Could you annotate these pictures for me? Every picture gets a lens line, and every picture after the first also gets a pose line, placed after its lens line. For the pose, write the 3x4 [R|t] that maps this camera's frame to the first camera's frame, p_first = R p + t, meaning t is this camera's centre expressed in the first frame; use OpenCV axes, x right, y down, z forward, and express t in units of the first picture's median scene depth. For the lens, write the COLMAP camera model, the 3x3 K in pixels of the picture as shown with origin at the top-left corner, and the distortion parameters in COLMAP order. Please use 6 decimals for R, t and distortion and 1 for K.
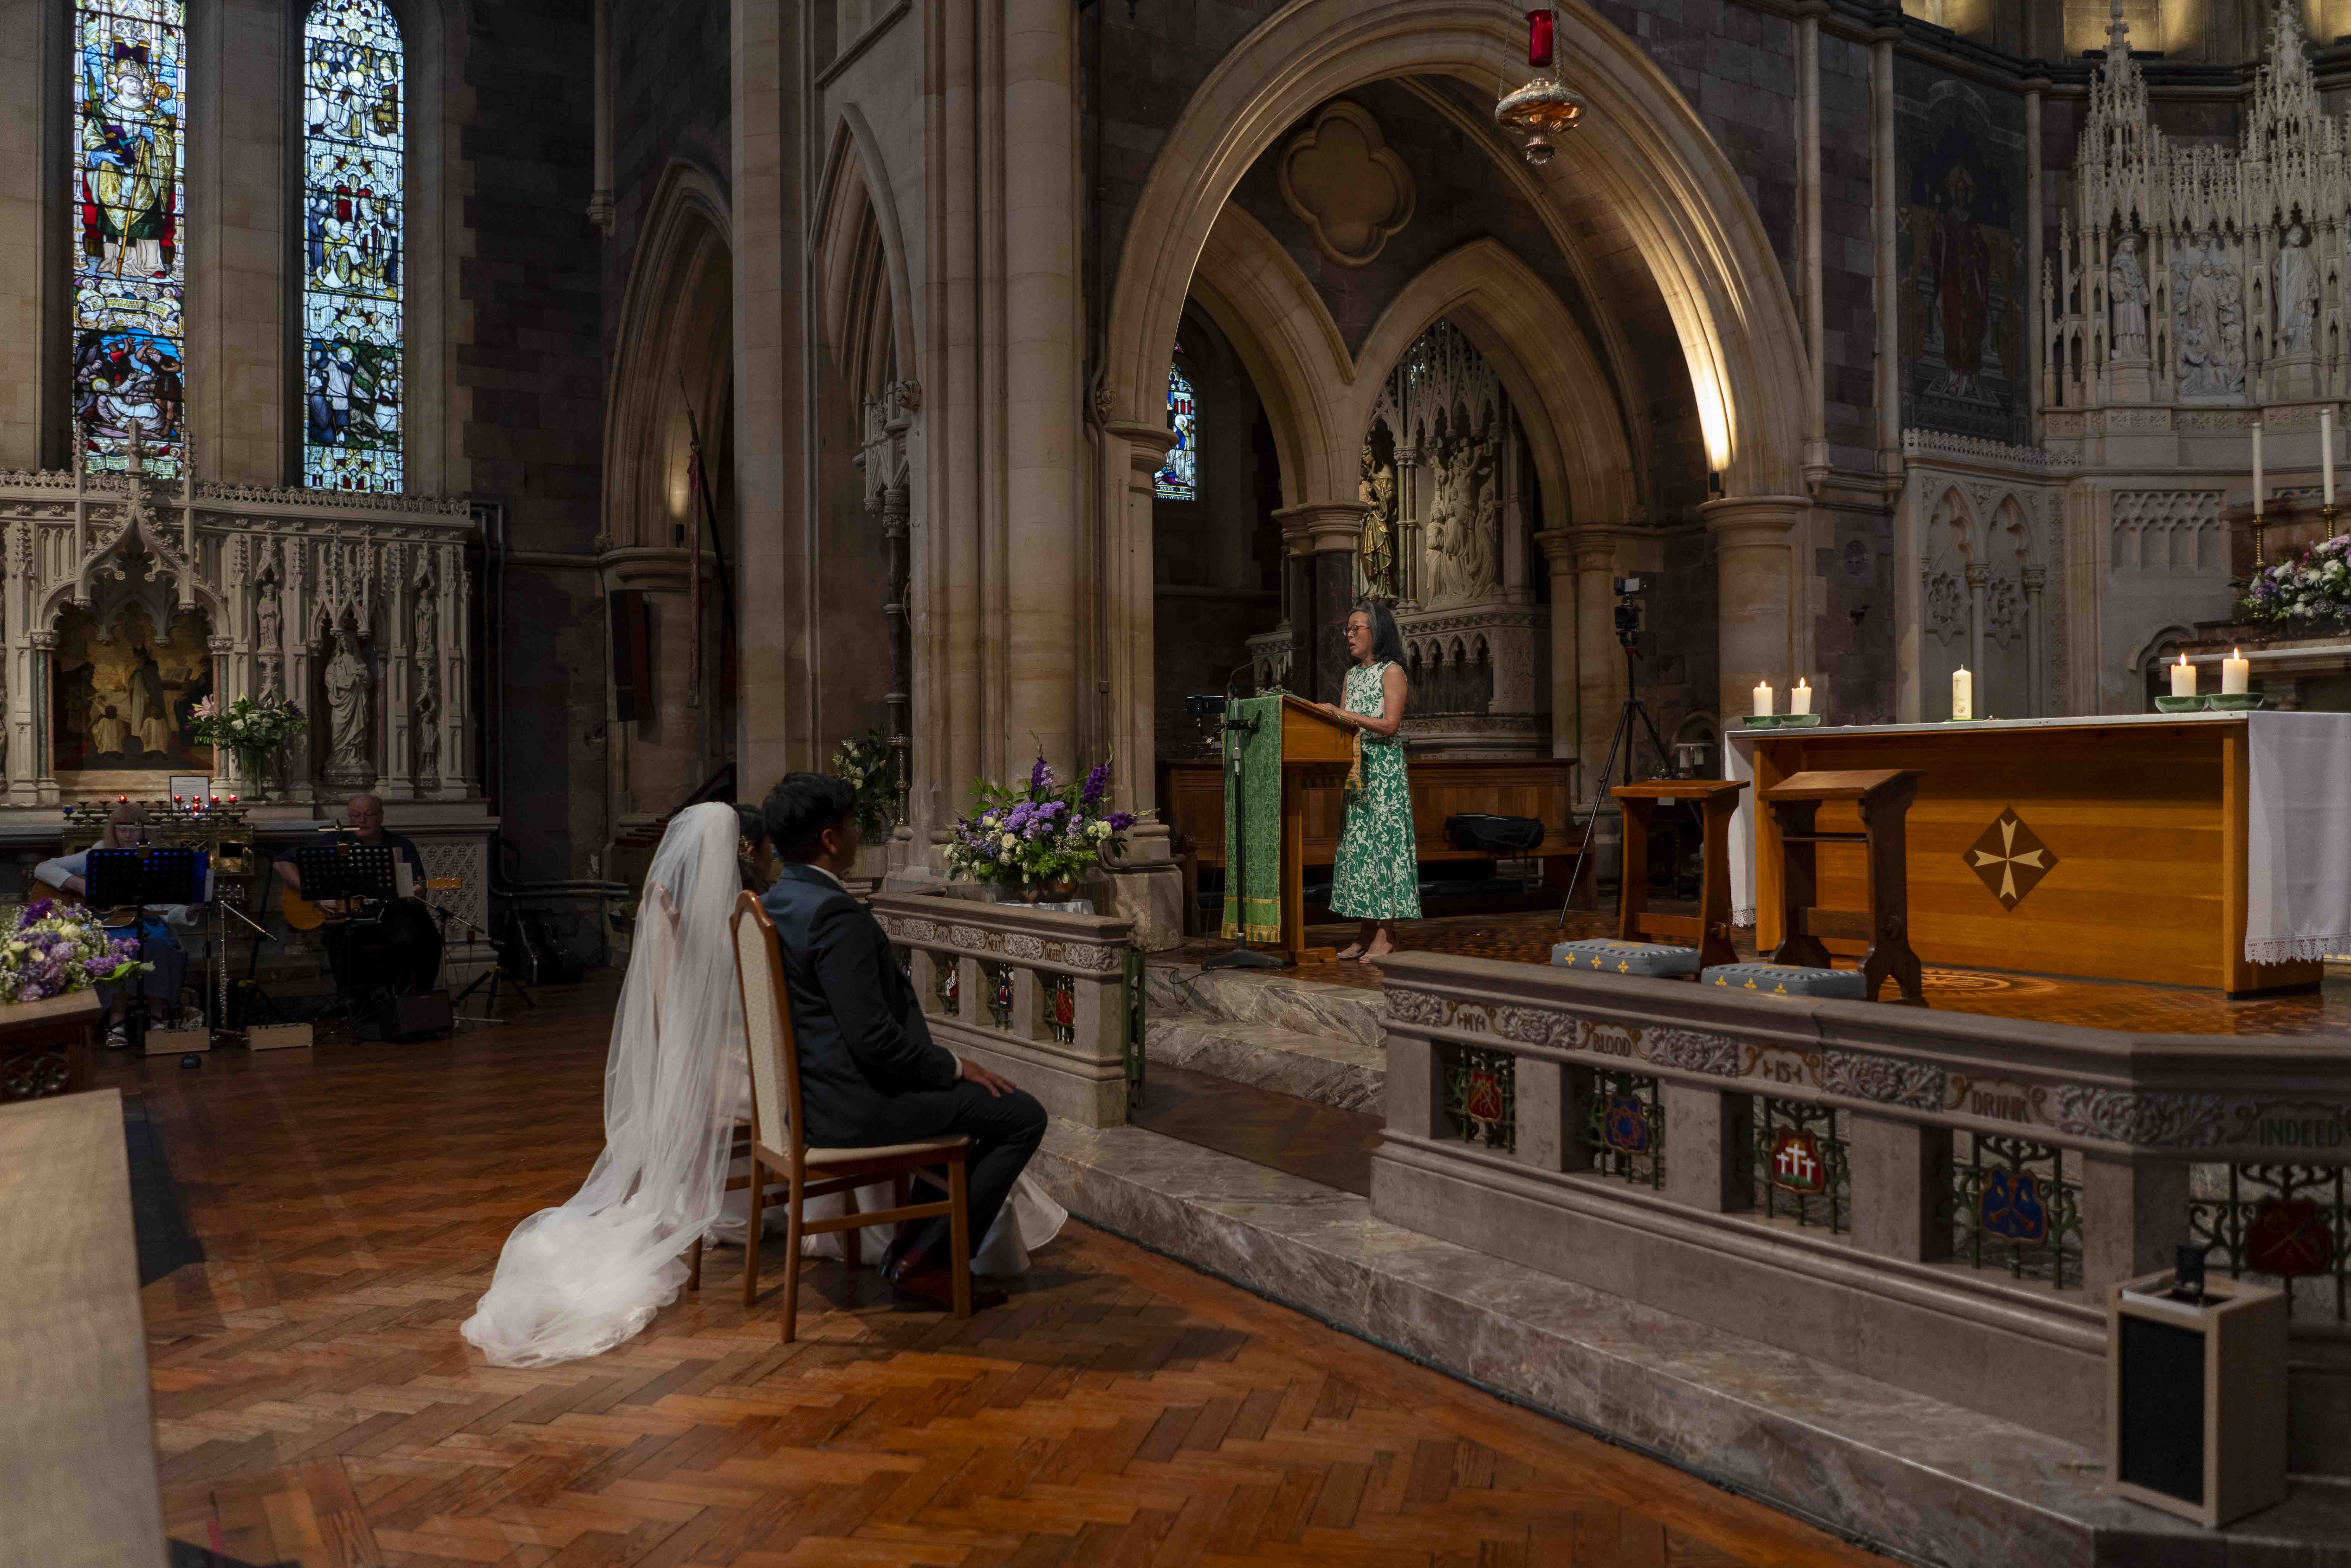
lens RADIAL K [[1810.0, 0, 1182.3], [0, 1810.0, 766.4], [0, 0, 1]] dist [-0.011776, -0.001283]
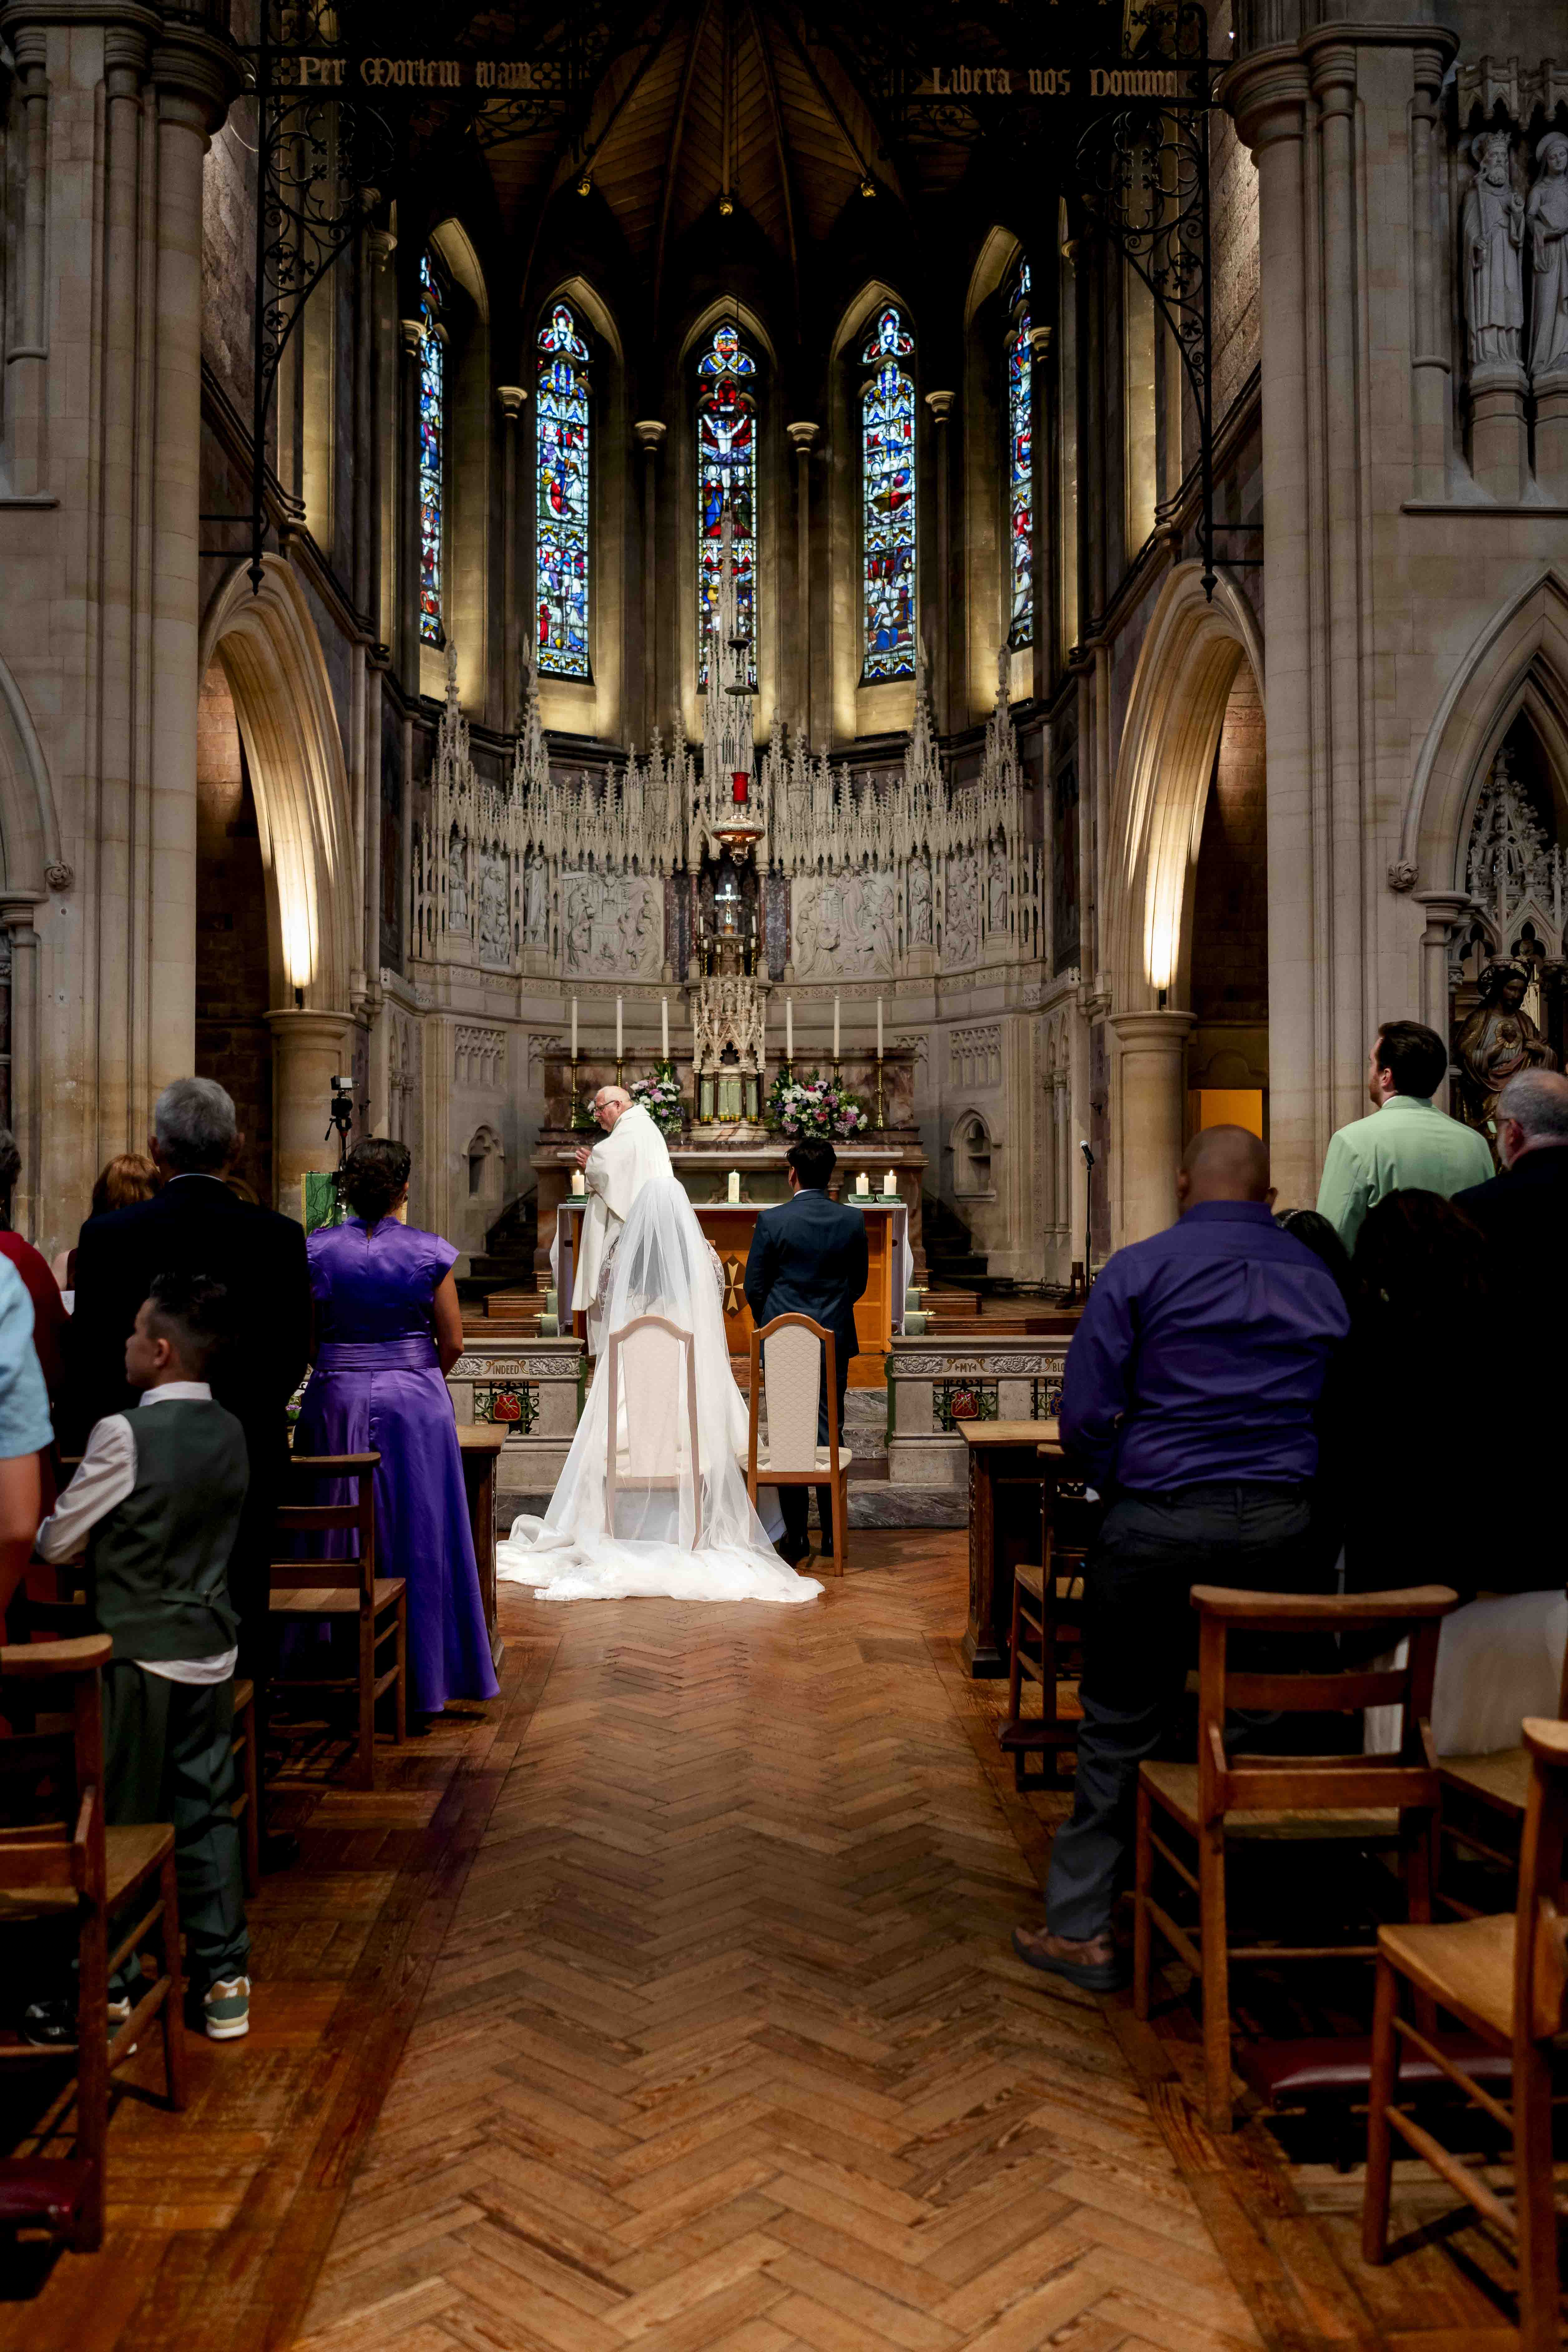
lens RADIAL K [[1931.1, 0, 784.0], [0, 1931.1, 1176.0], [0, 0, 1]] dist [-0.011866, -0.001170]
pose [[0.494383, 0.027139, 0.868820, -0.905355], [-0.012221, 0.999631, -0.024271, -0.006460], [-0.869158, 0.001381, 0.494532, 0.071798]]
